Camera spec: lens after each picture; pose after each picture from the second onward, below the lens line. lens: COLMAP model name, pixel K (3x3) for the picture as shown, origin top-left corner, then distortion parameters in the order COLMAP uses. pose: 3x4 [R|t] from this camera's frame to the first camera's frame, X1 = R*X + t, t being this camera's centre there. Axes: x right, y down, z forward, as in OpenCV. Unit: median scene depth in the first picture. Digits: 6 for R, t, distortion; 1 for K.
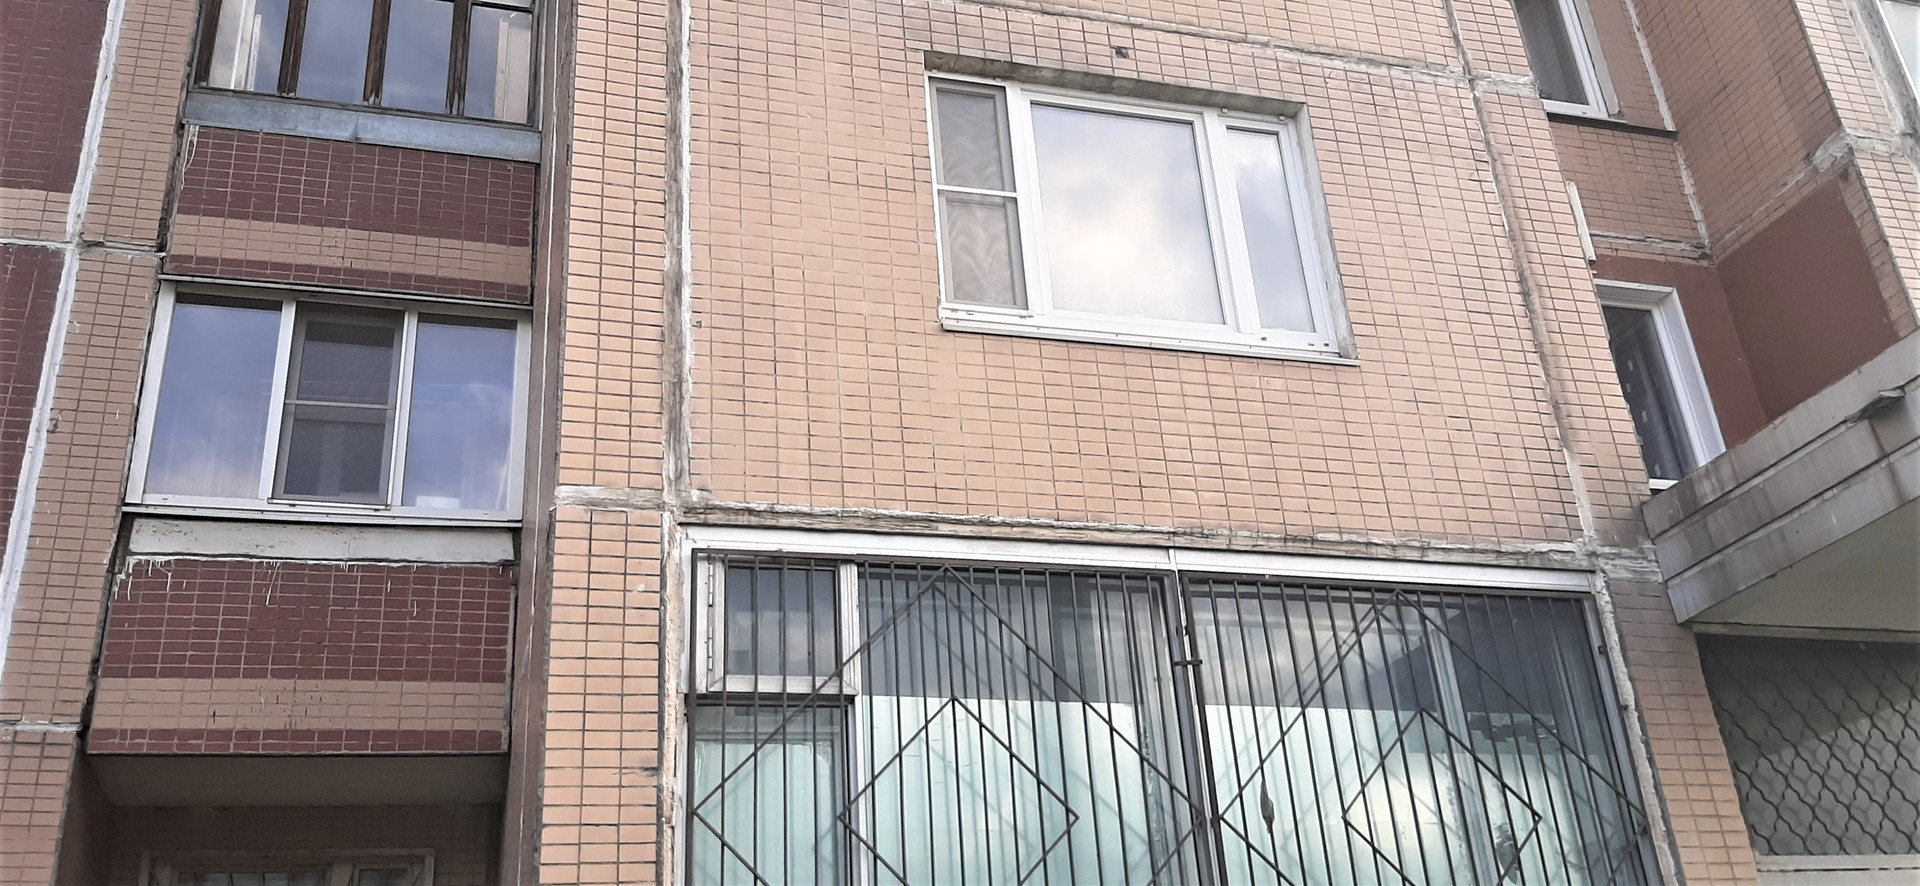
lens RADIAL K [[1664.5, 0, 994.2], [0, 1664.5, 405.3], [0, 0, 1]] dist [0.054057, -0.090172]
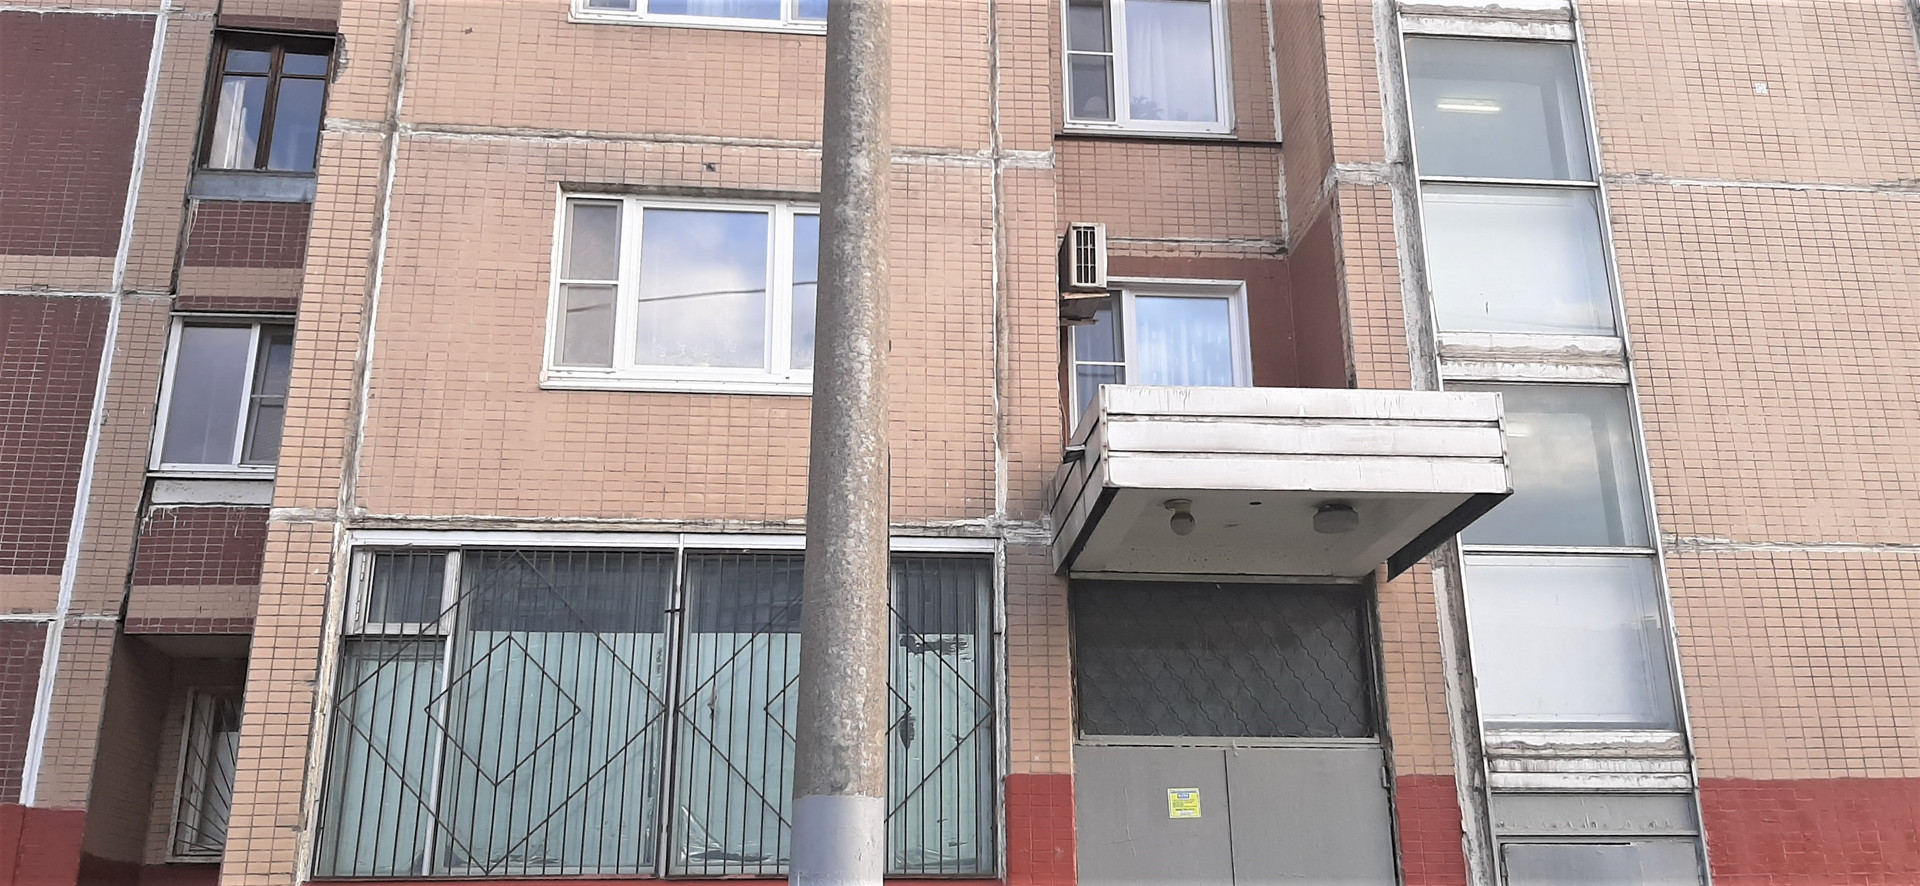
lens RADIAL K [[1530.9, 0, 922.7], [0, 1530.9, 440.4], [0, 0, 1]] dist [0.063037, -0.125049]
pose [[0.980574, -0.006306, -0.196047, 0.534973], [0.034782, 0.989234, 0.142146, -0.169905], [0.193040, -0.146203, 0.970237, -0.277957]]
